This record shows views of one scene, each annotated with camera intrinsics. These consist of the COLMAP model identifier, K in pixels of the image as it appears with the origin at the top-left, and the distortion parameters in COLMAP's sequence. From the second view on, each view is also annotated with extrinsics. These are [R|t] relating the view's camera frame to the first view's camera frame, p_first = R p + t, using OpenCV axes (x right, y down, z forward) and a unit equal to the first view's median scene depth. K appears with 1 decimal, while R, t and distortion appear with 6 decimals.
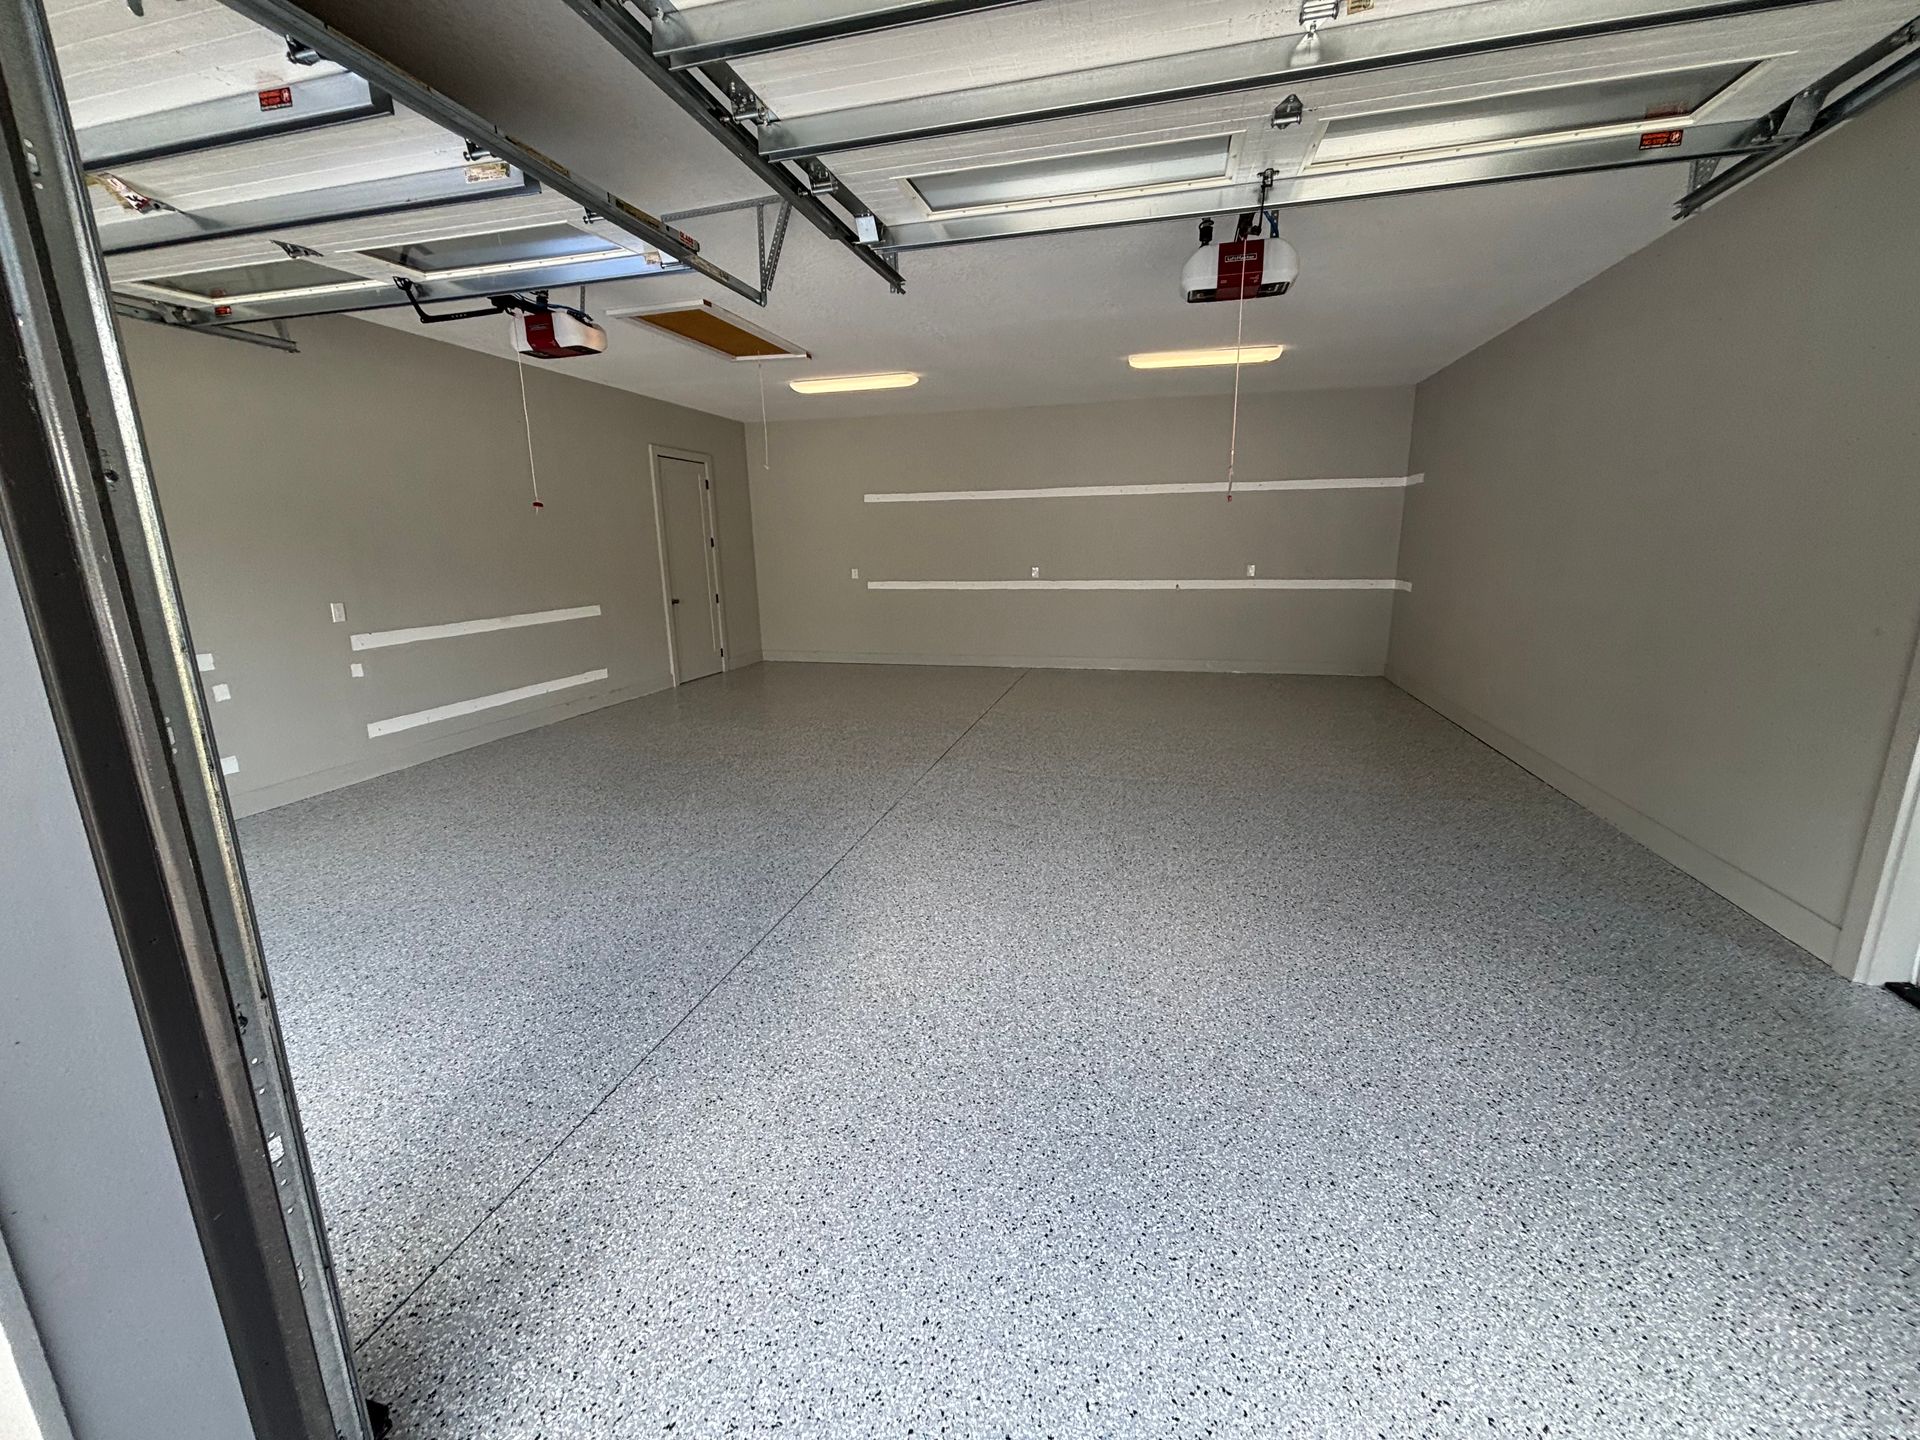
lens RADIAL K [[774.5, 0, 958.3], [0, 774.5, 726.4], [0, 0, 1]] dist [0.003580, 0.000188]
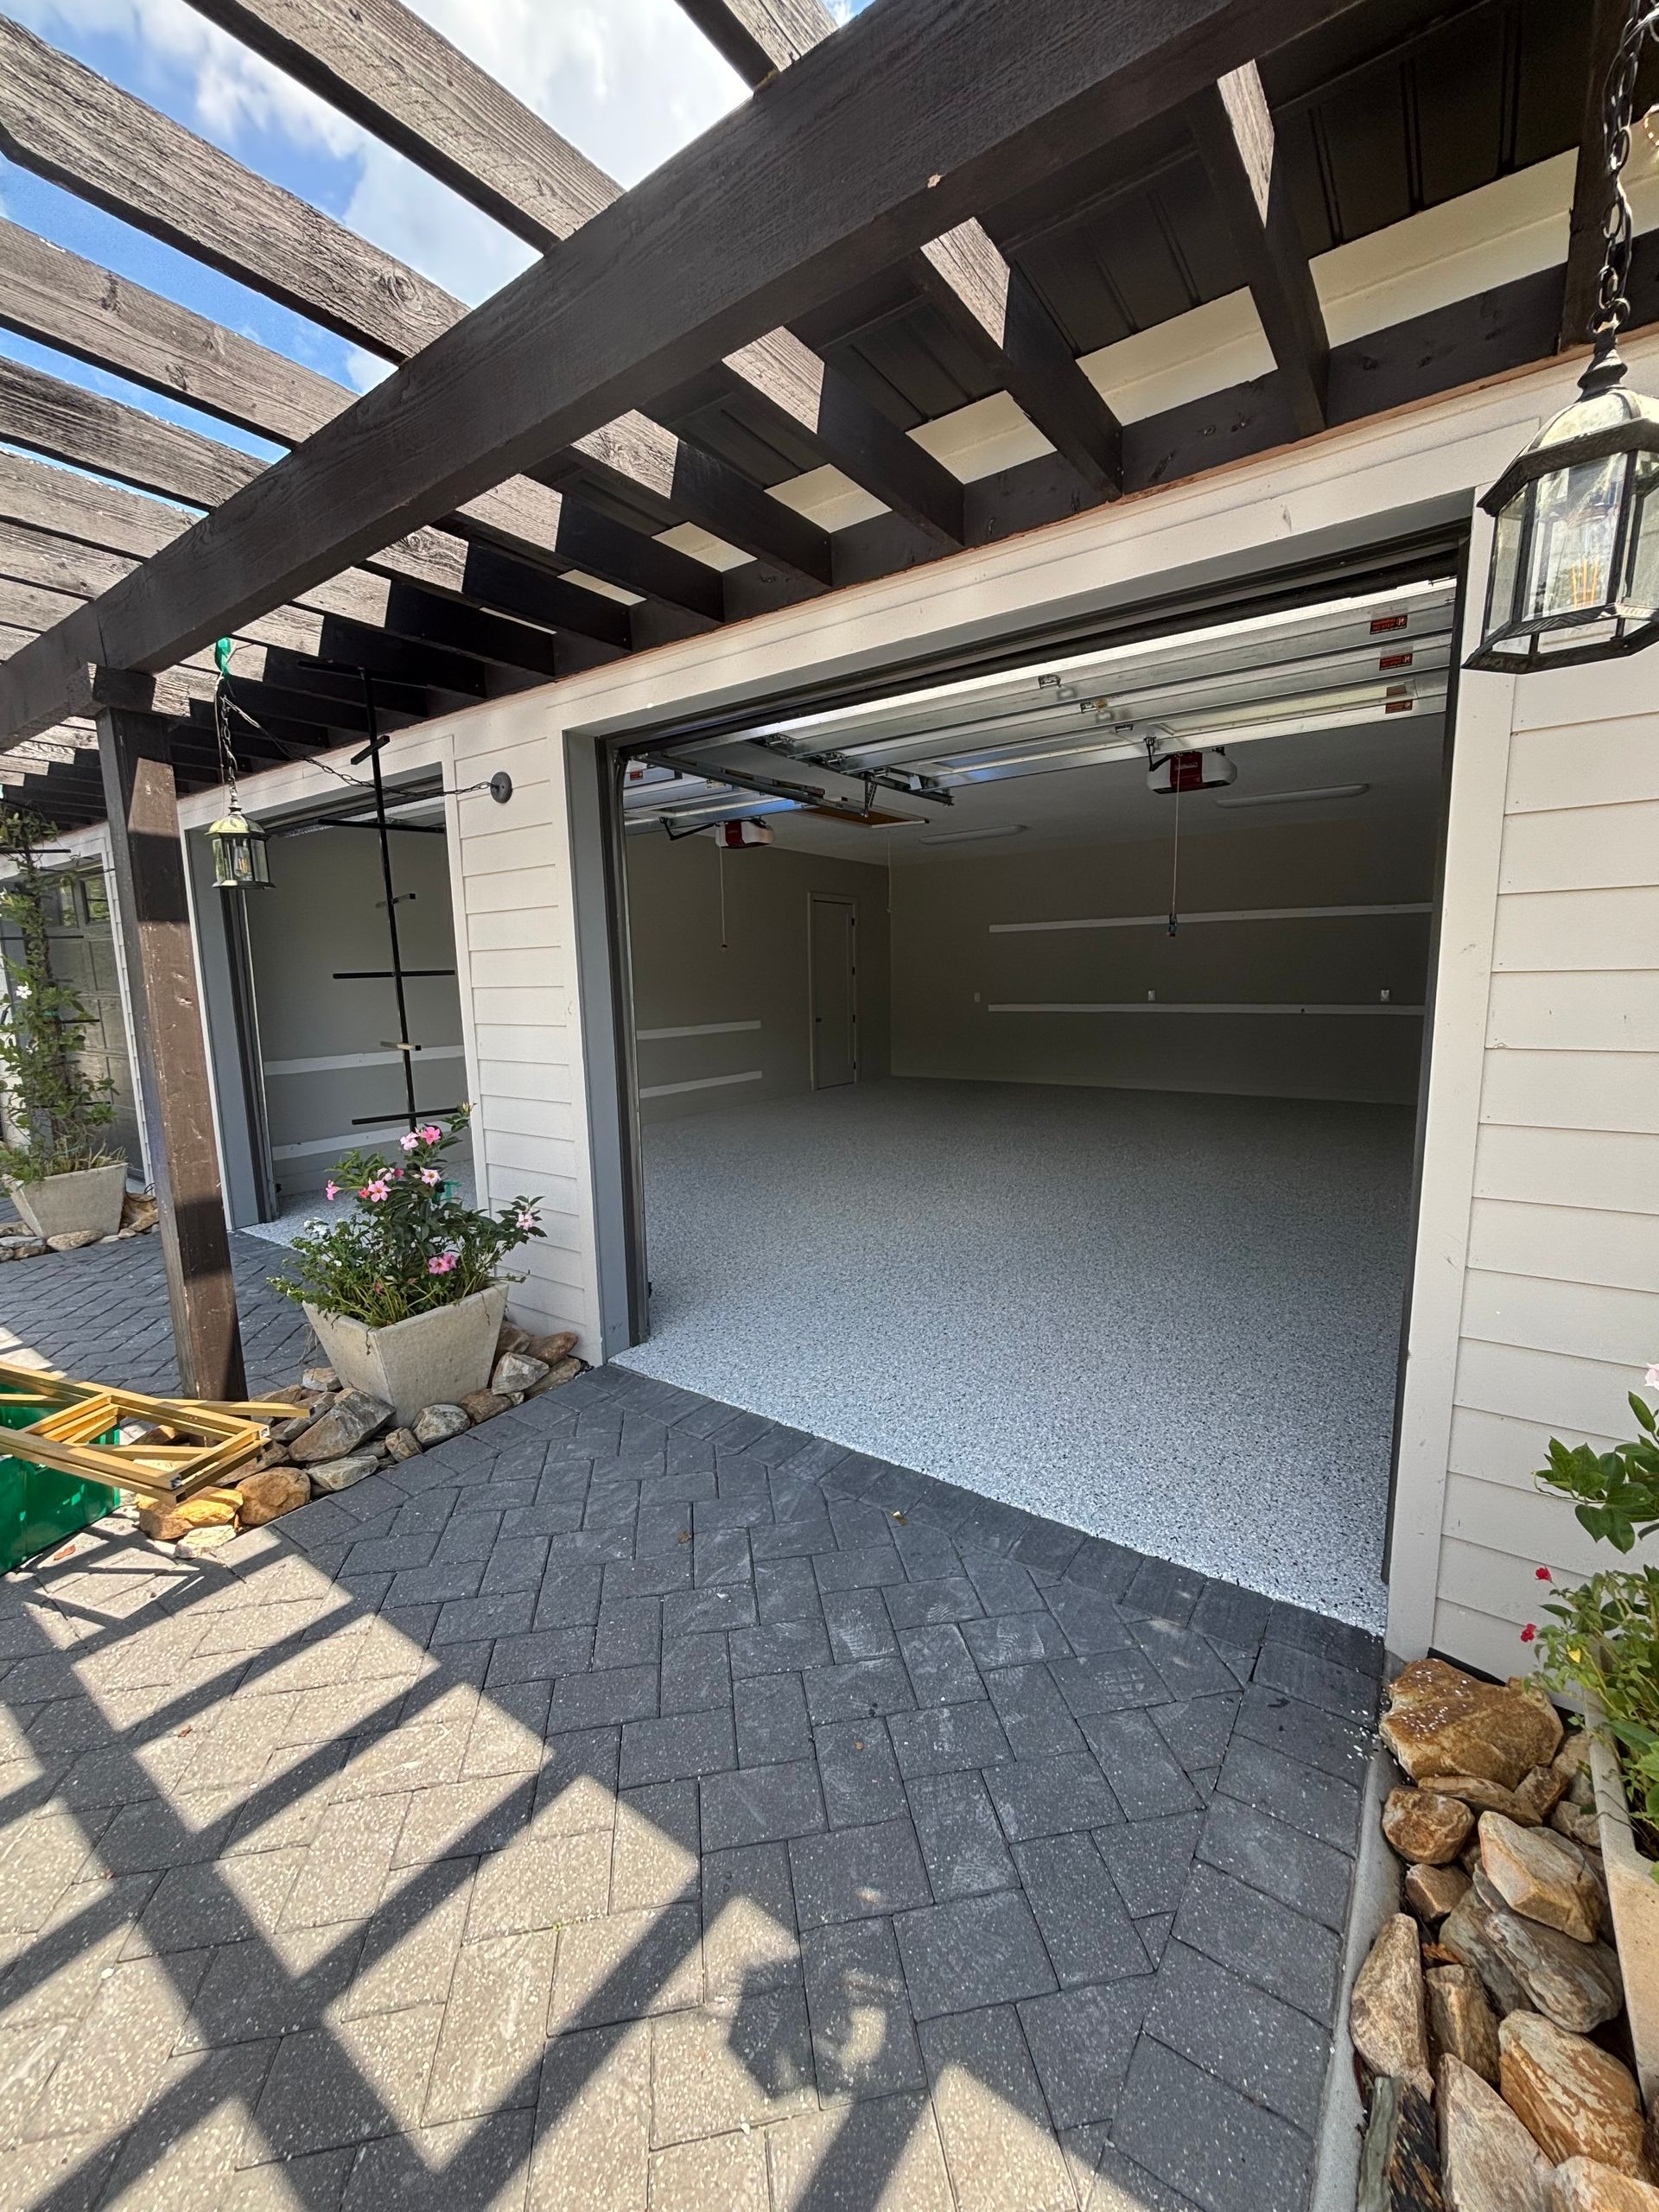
lens RADIAL K [[892.3, 0, 825.6], [0, 892.3, 1104.7], [0, 0, 1]] dist [0.003580, 0.000188]
pose [[0.933812, 0.044859, -0.354941, 0.128960], [-0.074215, 0.994816, -0.069523, 0.059265], [0.349982, 0.091263, 0.932300, -0.244713]]
